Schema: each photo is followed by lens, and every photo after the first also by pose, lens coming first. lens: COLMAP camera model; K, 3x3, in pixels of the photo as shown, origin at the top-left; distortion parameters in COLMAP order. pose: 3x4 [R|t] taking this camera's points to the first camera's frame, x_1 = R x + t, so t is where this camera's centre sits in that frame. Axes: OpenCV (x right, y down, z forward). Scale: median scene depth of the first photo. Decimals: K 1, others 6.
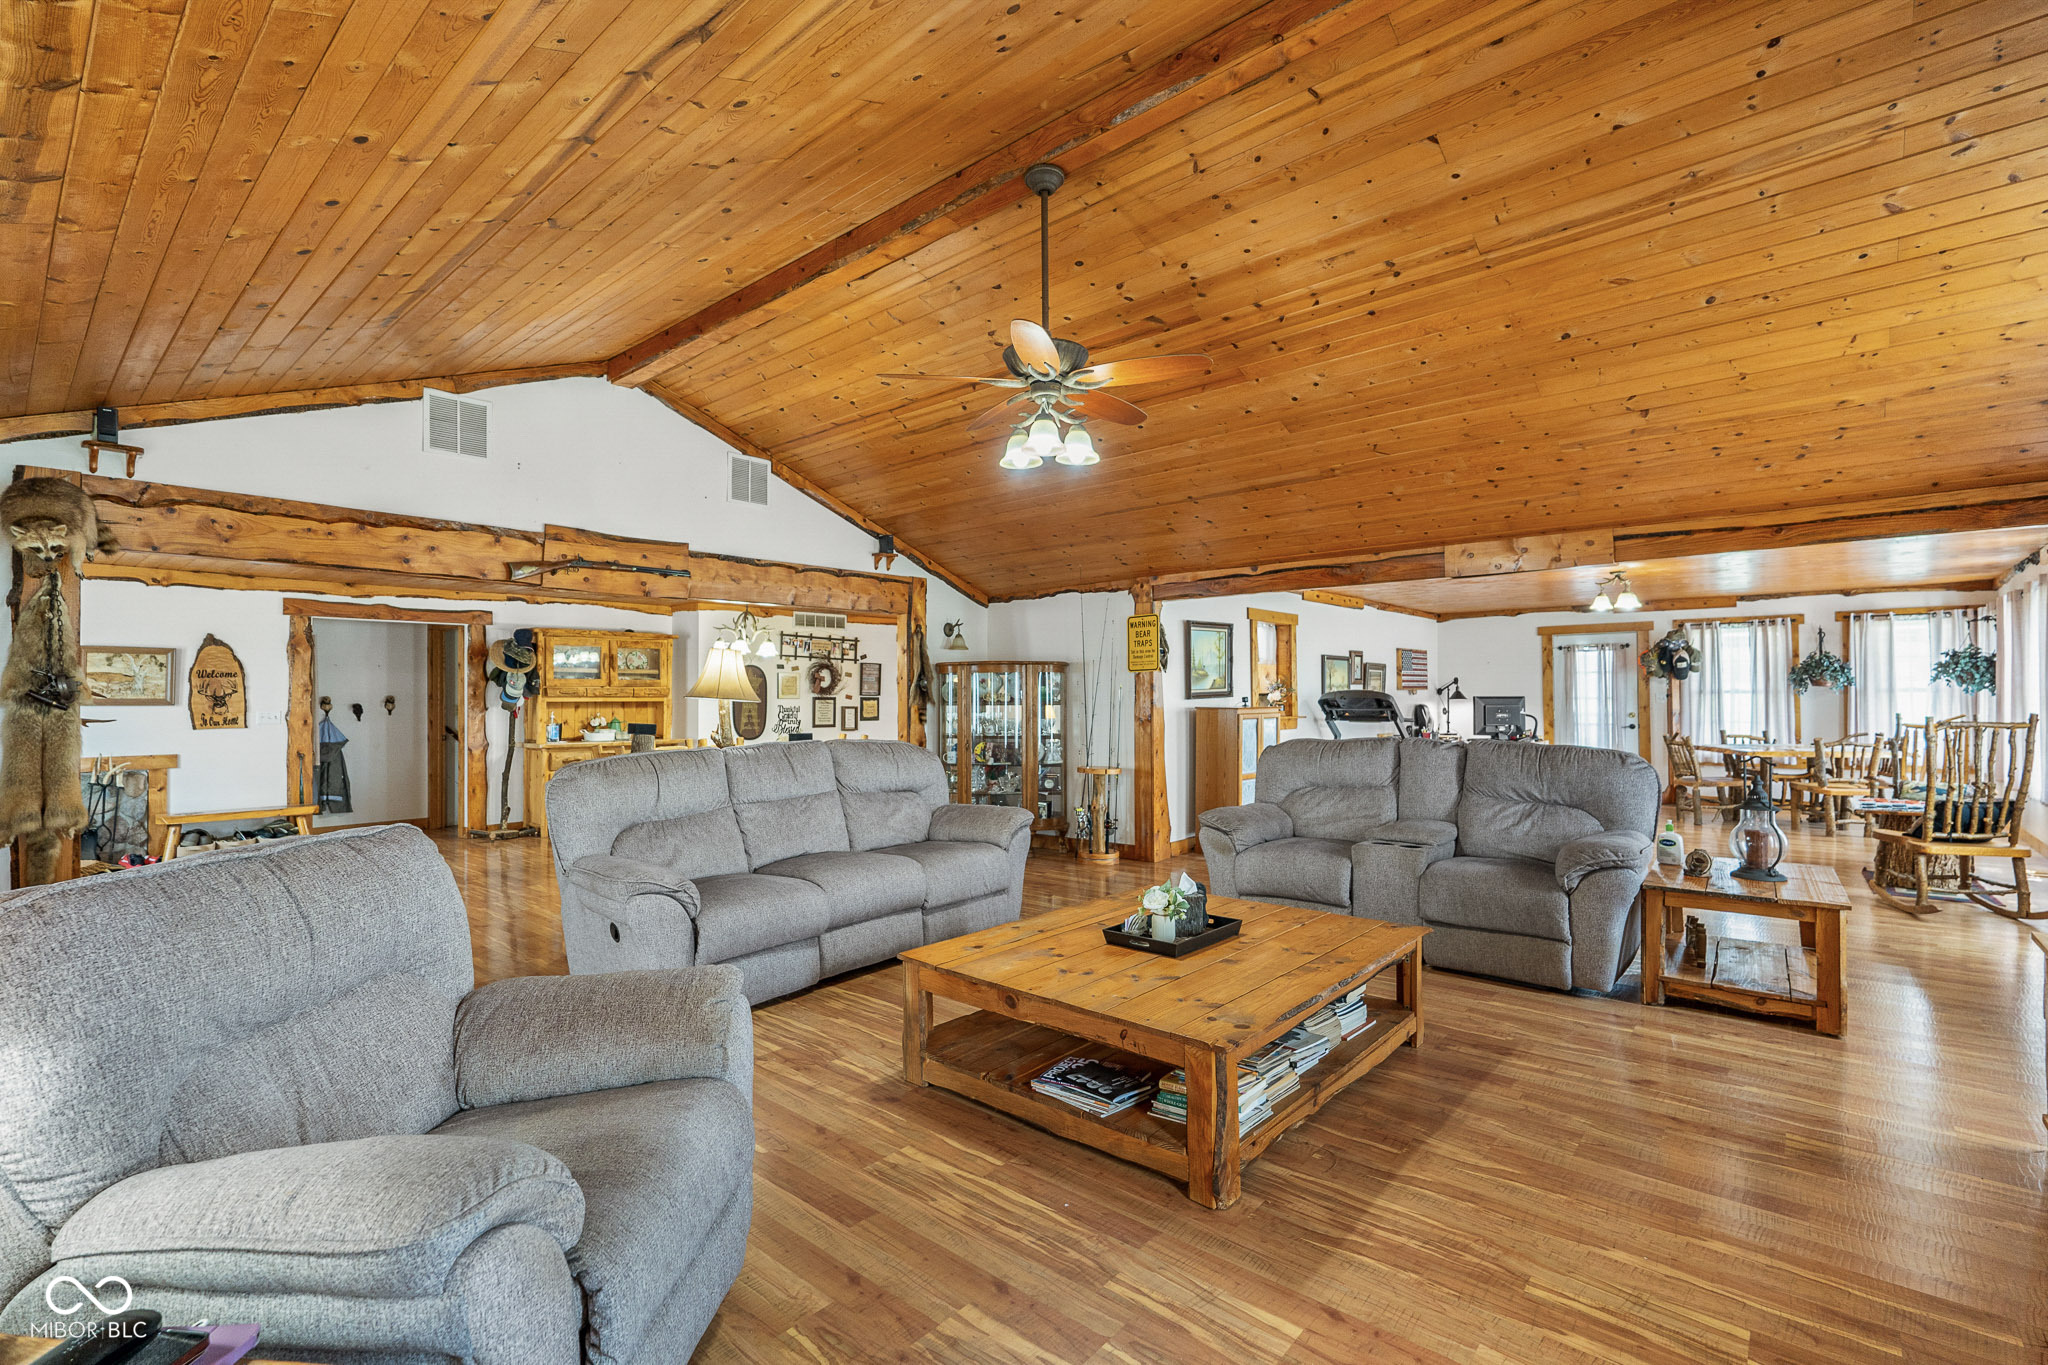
lens RADIAL K [[948.1, 0, 1019.8], [0, 948.1, 677.7], [0, 0, 1]] dist [0.001040, -0.000153]
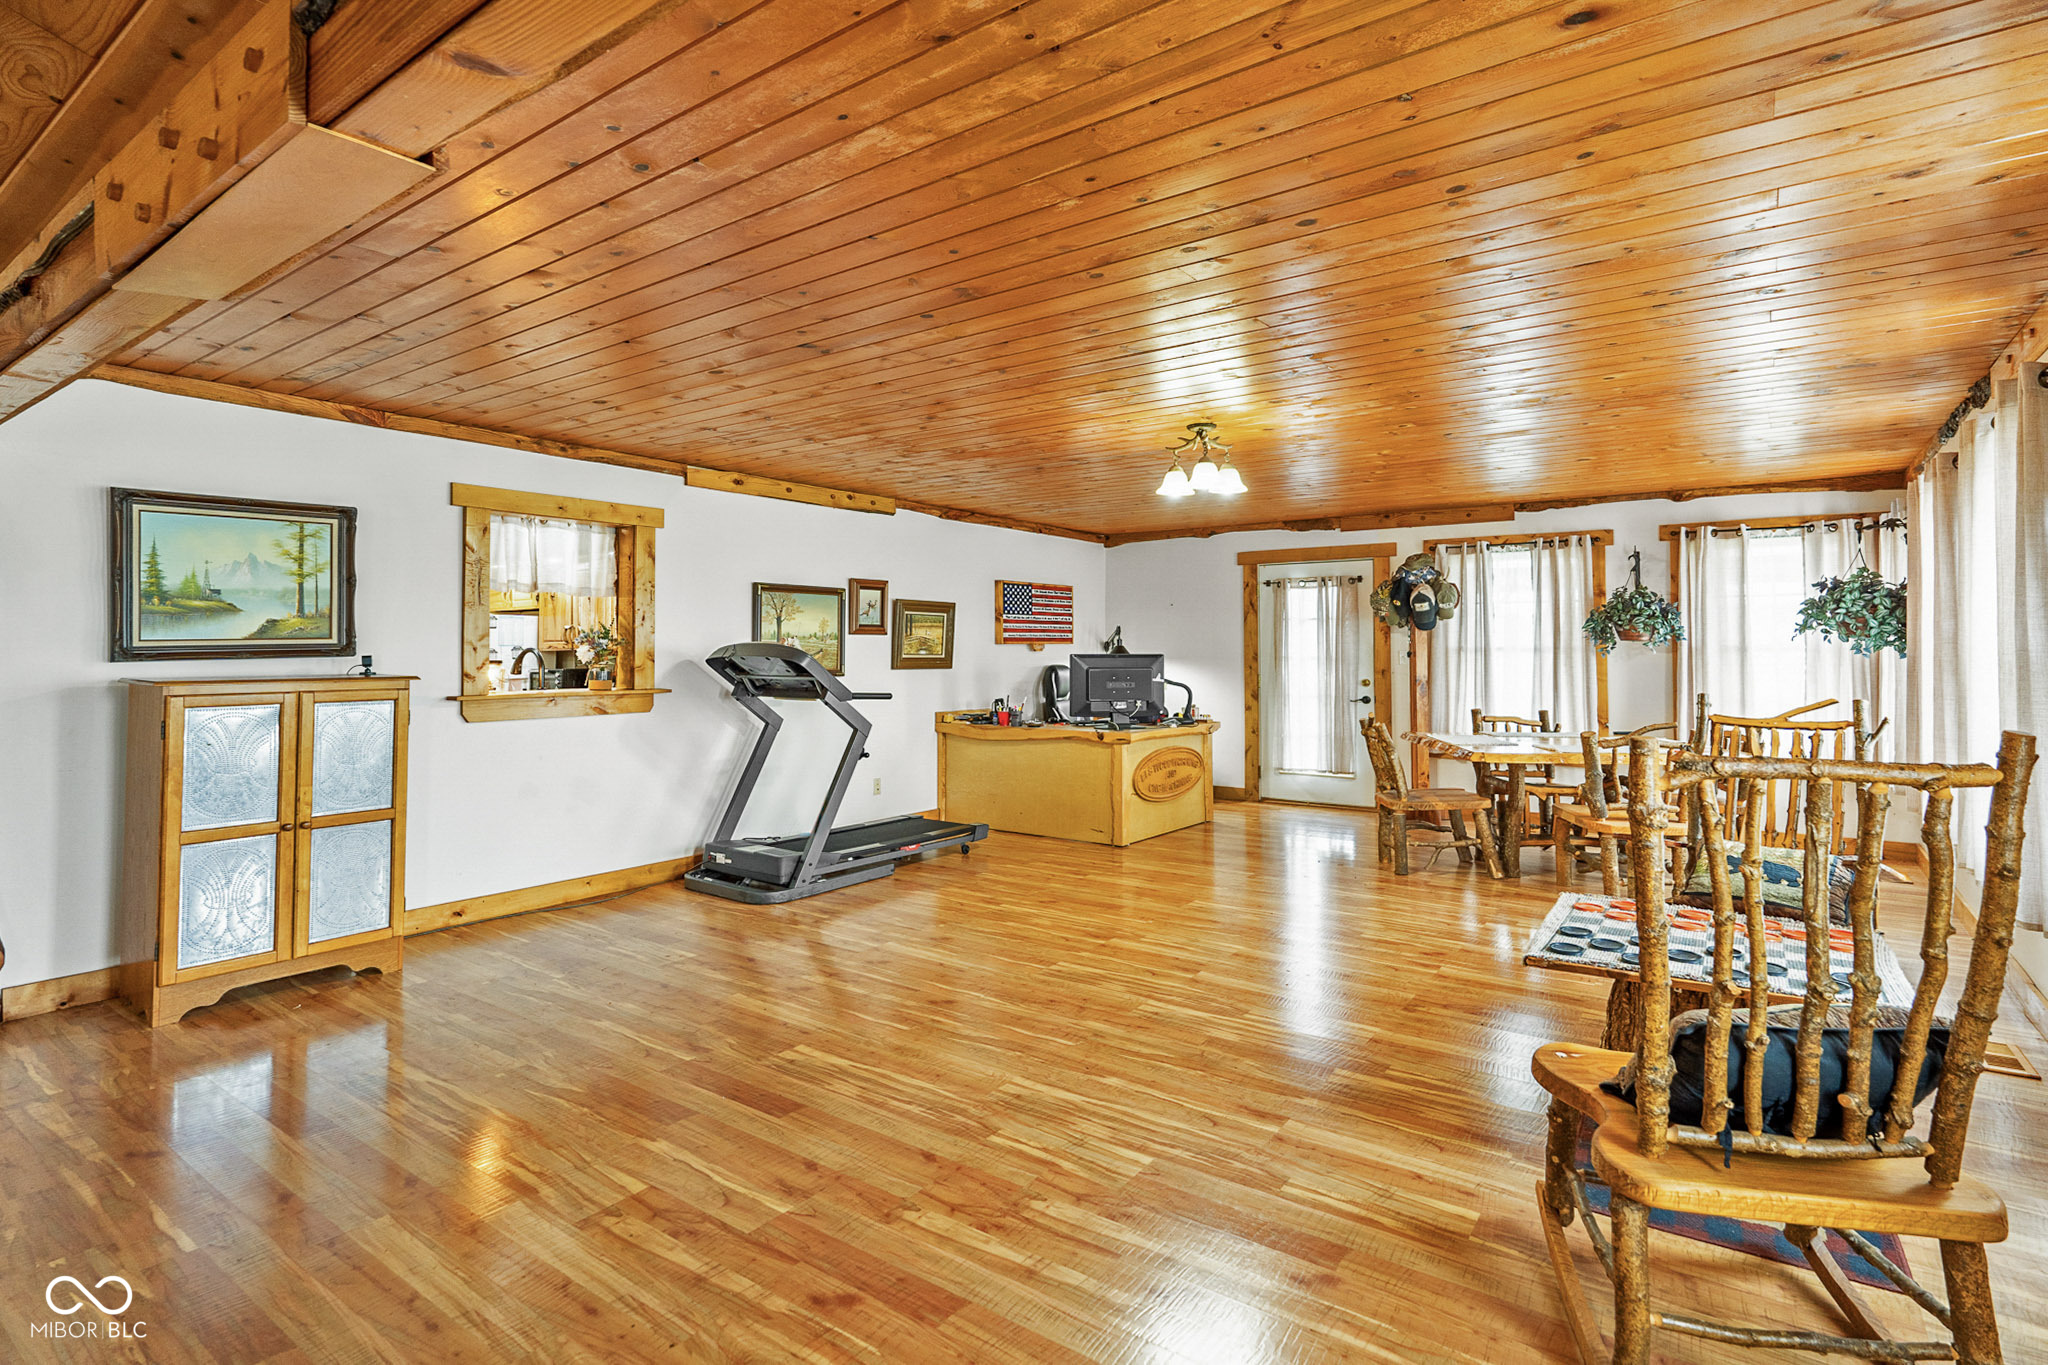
lens RADIAL K [[931.5, 0, 945.5], [0, 931.5, 618.0], [0, 0, 1]] dist [0.000199, 0.000794]
pose [[0.999951, 0.004568, -0.008744, 0.390056], [-0.004696, 0.999882, -0.014657, 0.004947], [0.008676, 0.014698, 0.999854, 0.372281]]
